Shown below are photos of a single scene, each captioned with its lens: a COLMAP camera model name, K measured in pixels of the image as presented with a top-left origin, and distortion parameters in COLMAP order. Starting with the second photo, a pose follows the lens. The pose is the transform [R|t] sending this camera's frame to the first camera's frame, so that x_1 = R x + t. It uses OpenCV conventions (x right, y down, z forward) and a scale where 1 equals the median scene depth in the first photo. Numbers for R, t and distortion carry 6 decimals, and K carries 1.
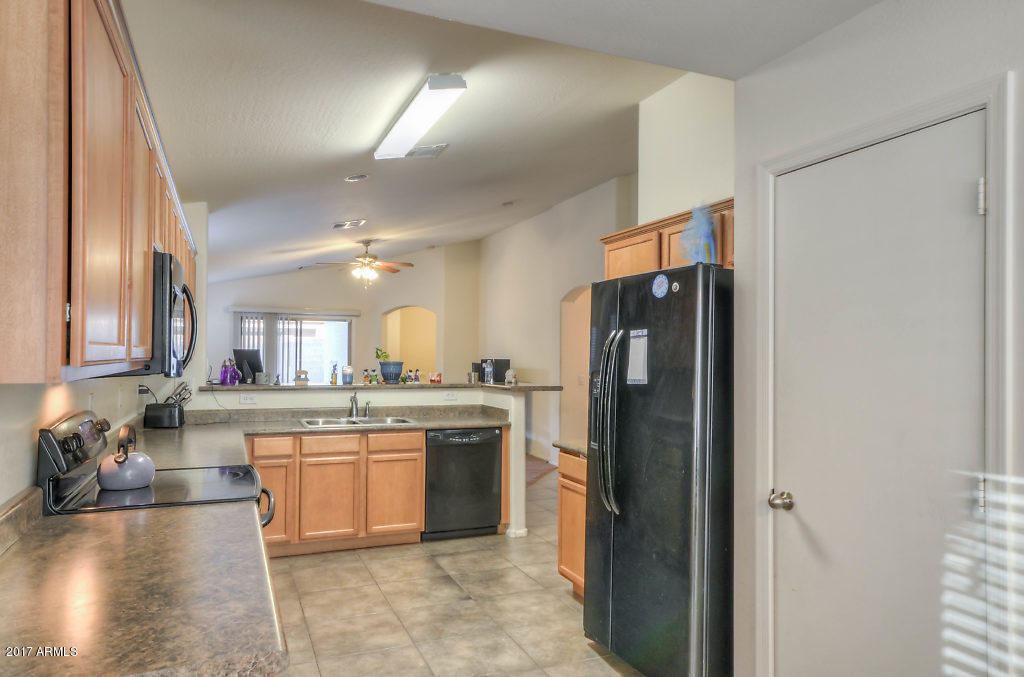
lens RADIAL K [[688.2, 0, 511.7], [0, 688.2, 346.7], [0, 0, 1]] dist [-0.001785, 0.011019]
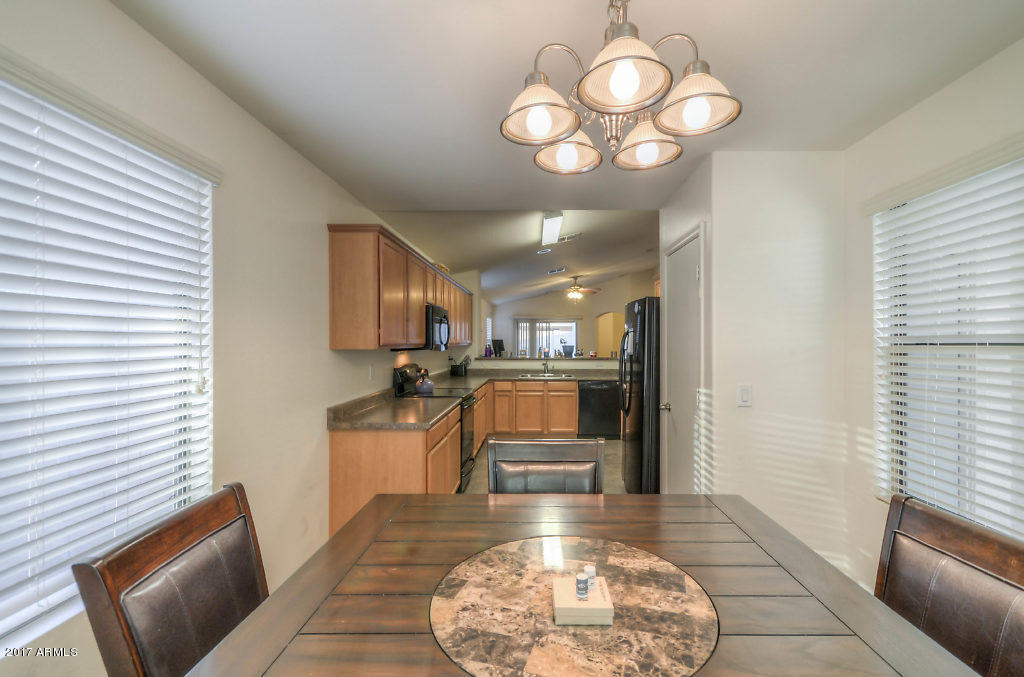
lens RADIAL K [[462.0, 0, 514.0], [0, 462.0, 339.4], [0, 0, 1]] dist [0.014195, 0.000847]
pose [[0.905972, -0.010579, -0.423205, 0.276194], [0.013308, 0.999905, 0.003493, -0.001141], [0.423128, -0.008797, 0.906027, -0.254545]]
